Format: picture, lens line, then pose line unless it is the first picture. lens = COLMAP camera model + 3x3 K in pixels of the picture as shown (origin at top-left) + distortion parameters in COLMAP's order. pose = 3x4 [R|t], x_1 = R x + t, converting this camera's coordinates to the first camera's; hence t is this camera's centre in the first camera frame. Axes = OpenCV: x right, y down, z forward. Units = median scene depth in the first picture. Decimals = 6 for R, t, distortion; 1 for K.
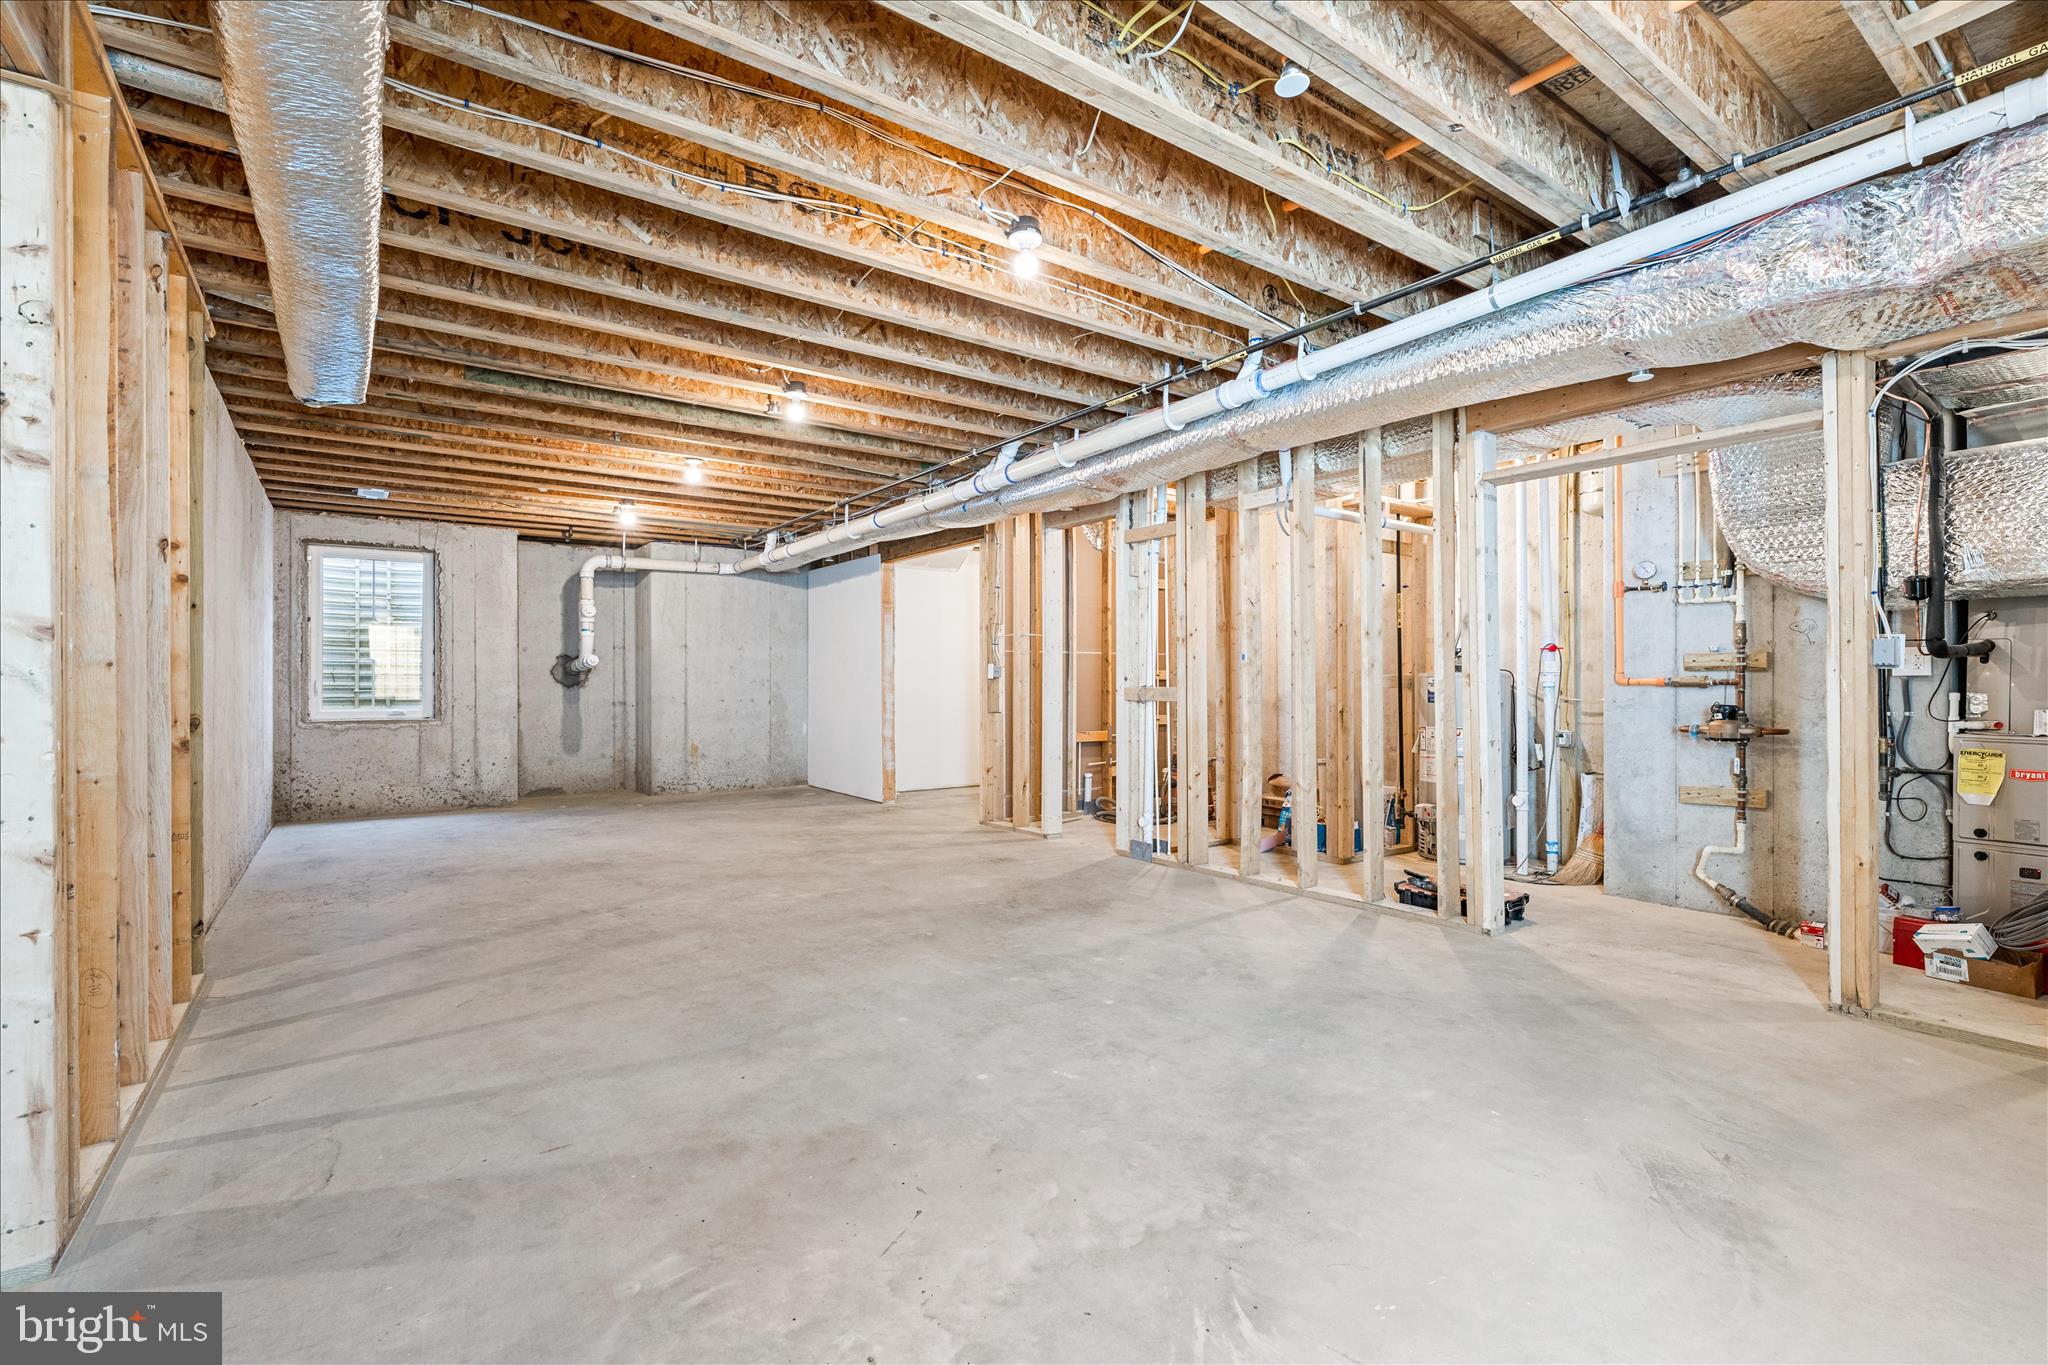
lens RADIAL K [[931.5, 0, 1030.9], [0, 931.5, 680.5], [0, 0, 1]] dist [-0.006128, 0.001390]
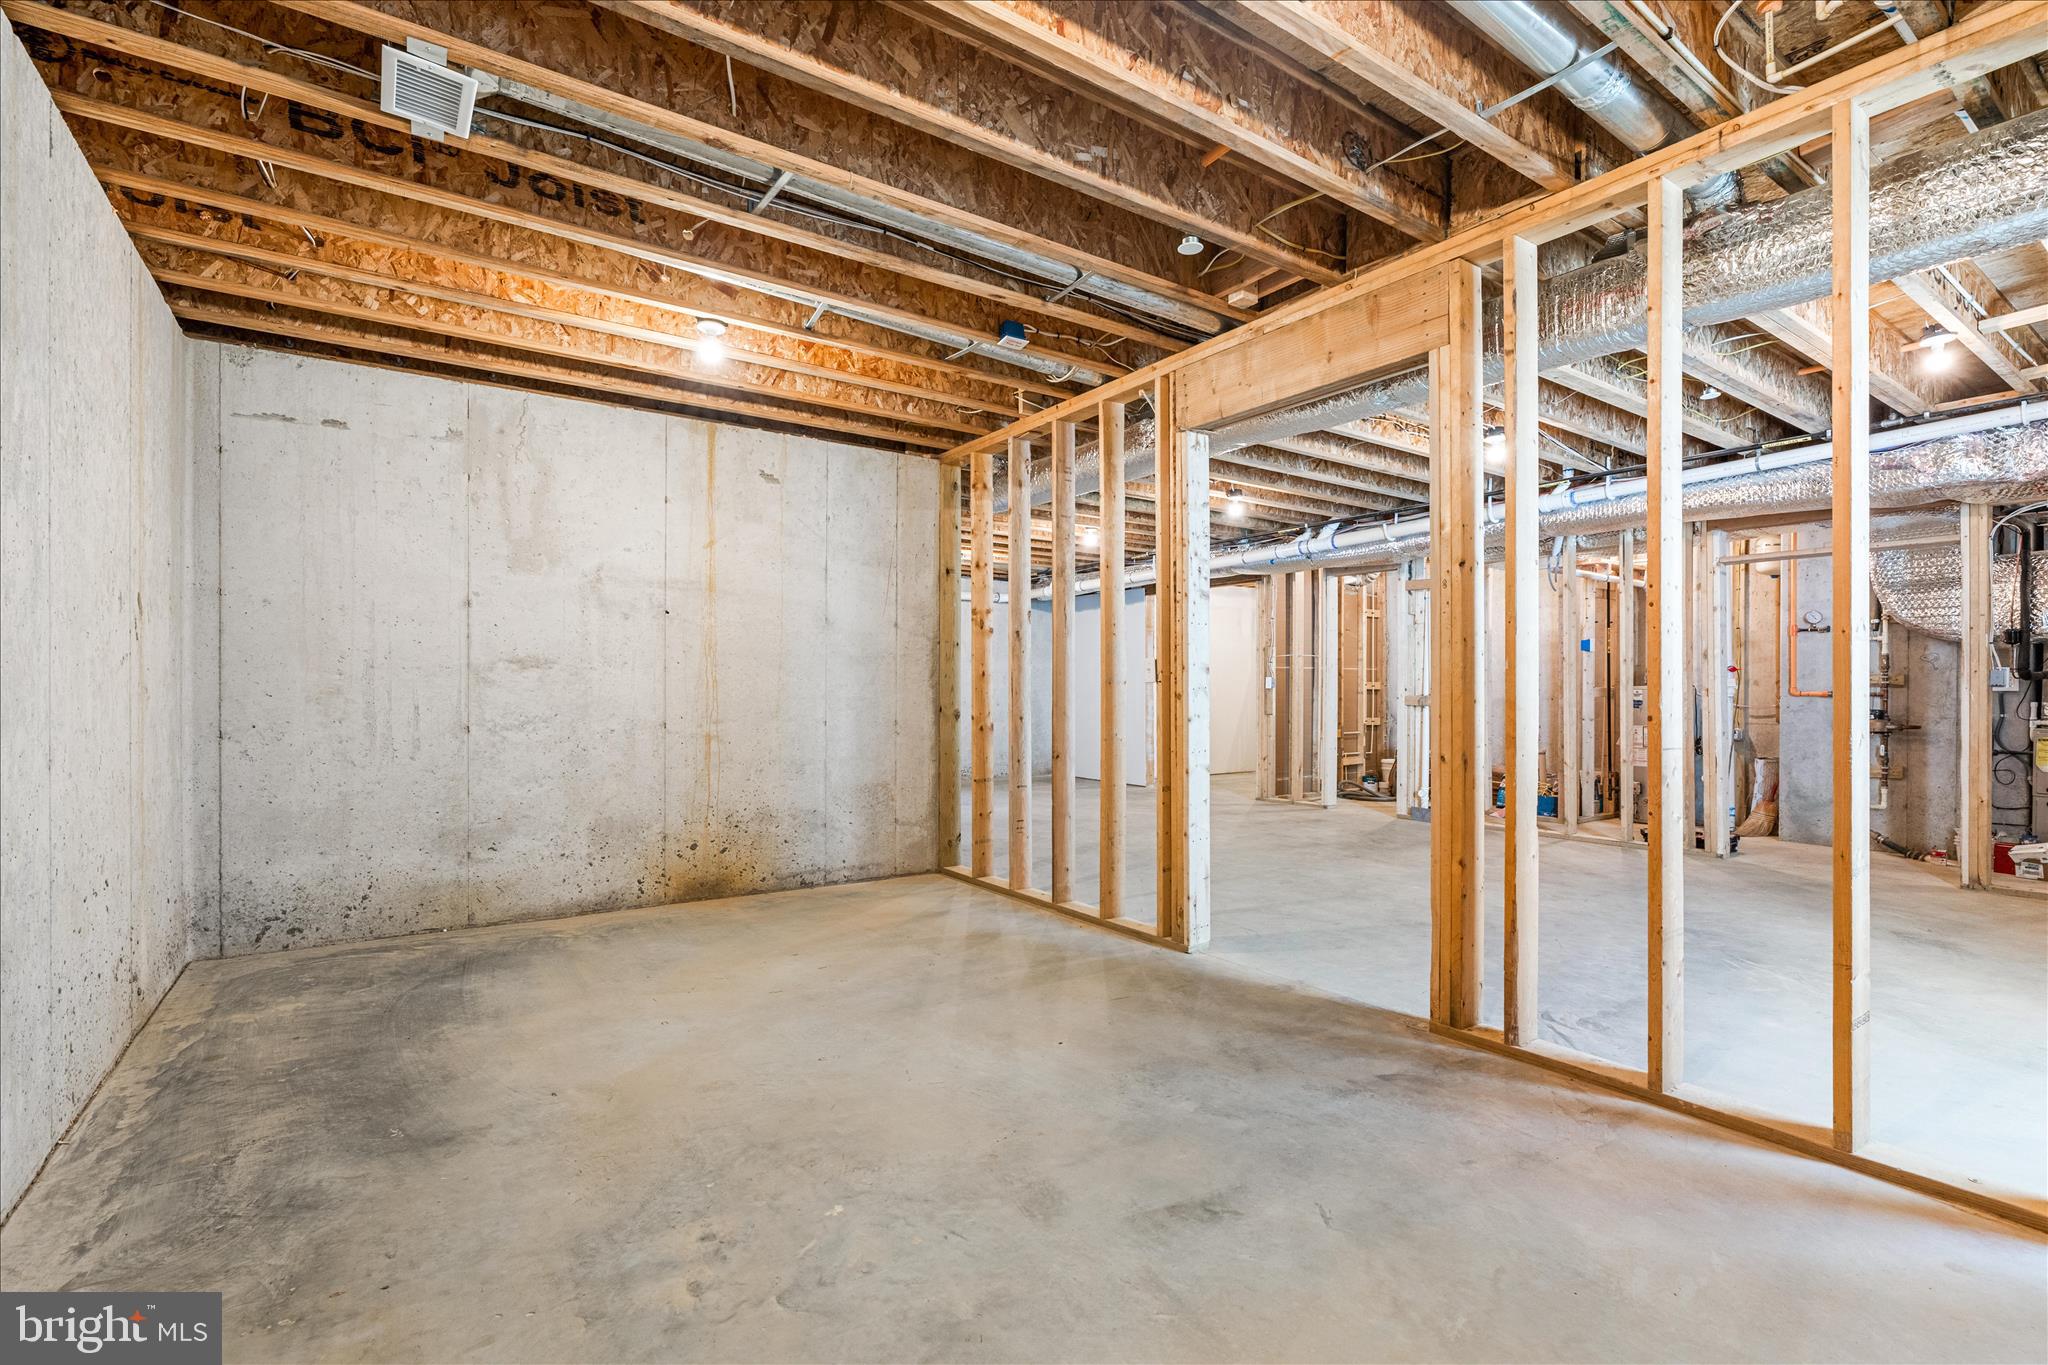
lens RADIAL K [[931.5, 0, 1030.5], [0, 931.5, 691.8], [0, 0, 1]] dist [-0.006128, 0.001390]
pose [[0.999693, 0.004695, -0.024340, -0.618086], [-0.004582, 0.999979, 0.004689, -0.003562], [0.024362, -0.004576, 0.999693, -0.567124]]
